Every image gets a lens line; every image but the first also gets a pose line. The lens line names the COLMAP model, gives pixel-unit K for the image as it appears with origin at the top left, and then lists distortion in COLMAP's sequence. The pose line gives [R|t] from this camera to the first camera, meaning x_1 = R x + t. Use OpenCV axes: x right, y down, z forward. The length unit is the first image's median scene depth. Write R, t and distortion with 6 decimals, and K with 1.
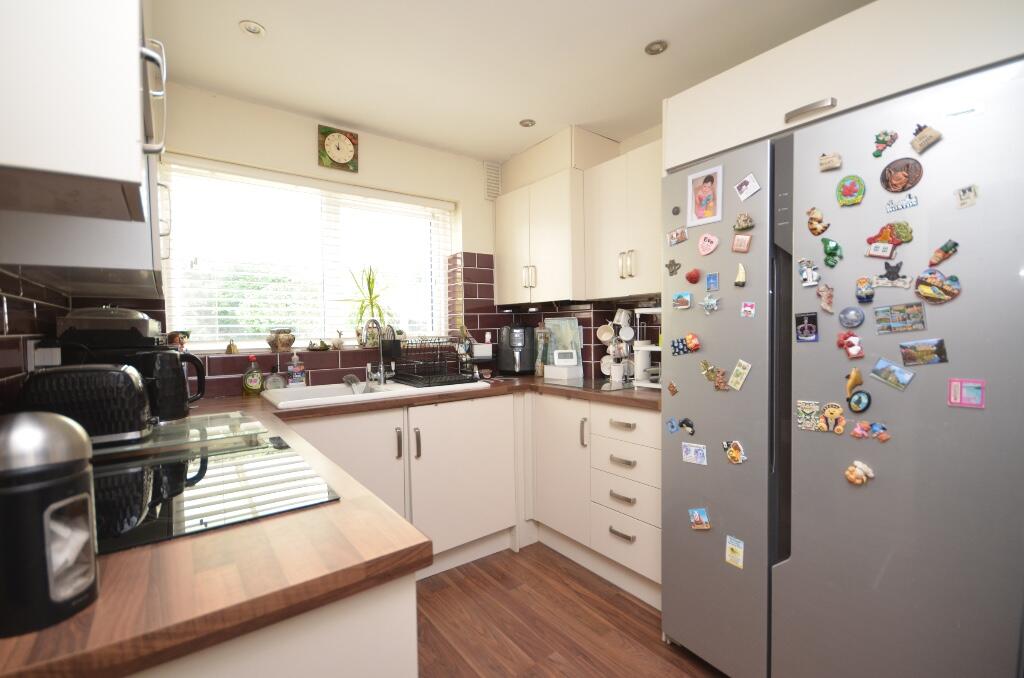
lens RADIAL K [[446.0, 0, 514.8], [0, 446.0, 339.9], [0, 0, 1]] dist [0.002086, -0.008795]
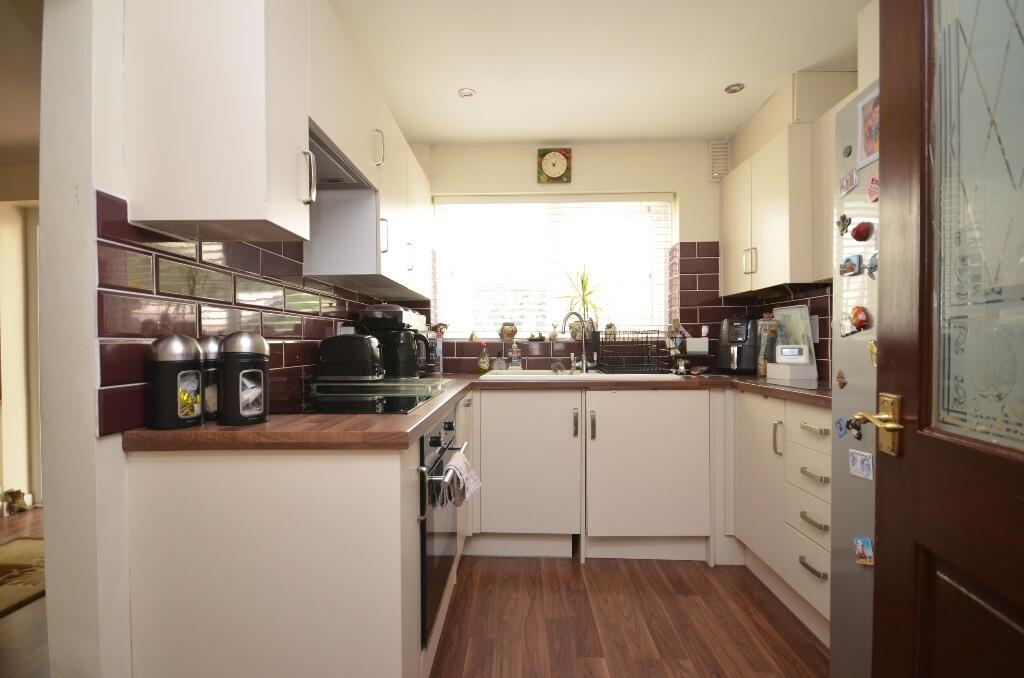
lens RADIAL K [[468.8, 0, 511.3], [0, 468.8, 341.3], [0, 0, 1]] dist [0.011150, -0.007878]
pose [[0.781549, 0.006899, -0.623806, 0.281194], [-0.020855, 0.999669, -0.015073, 0.045010], [0.623495, 0.024789, 0.781434, -0.001640]]
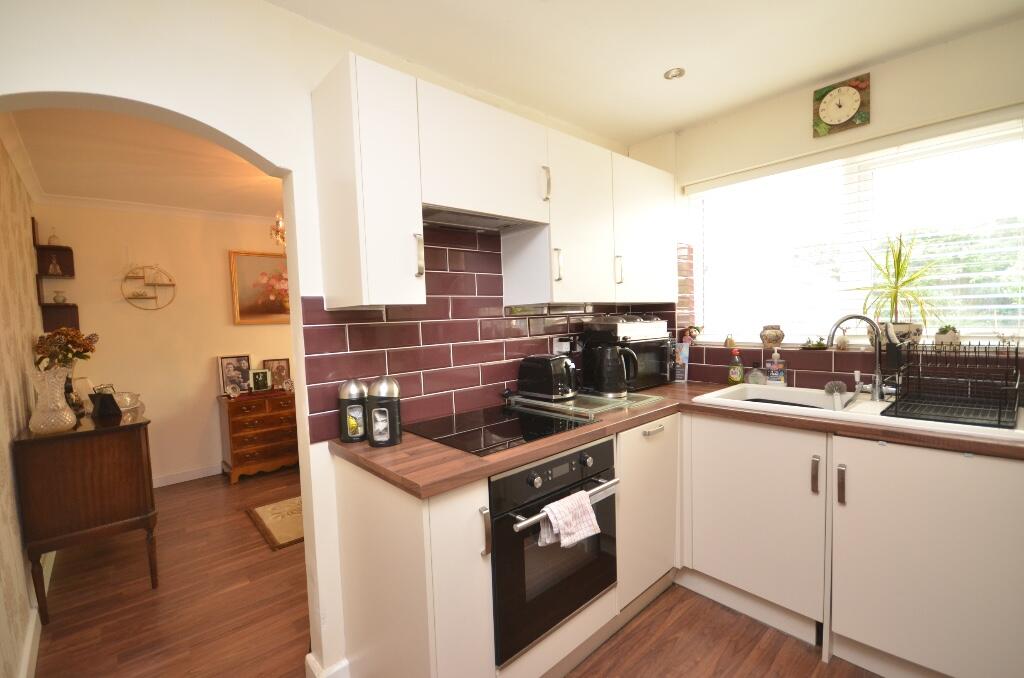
lens RADIAL K [[446.0, 0, 508.8], [0, 446.0, 338.7], [0, 0, 1]] dist [0.002086, -0.008795]
pose [[0.075570, 0.062052, -0.995208, 0.408787], [0.009848, 0.997967, 0.062971, -0.059986], [0.997092, -0.014559, 0.074806, 0.330385]]
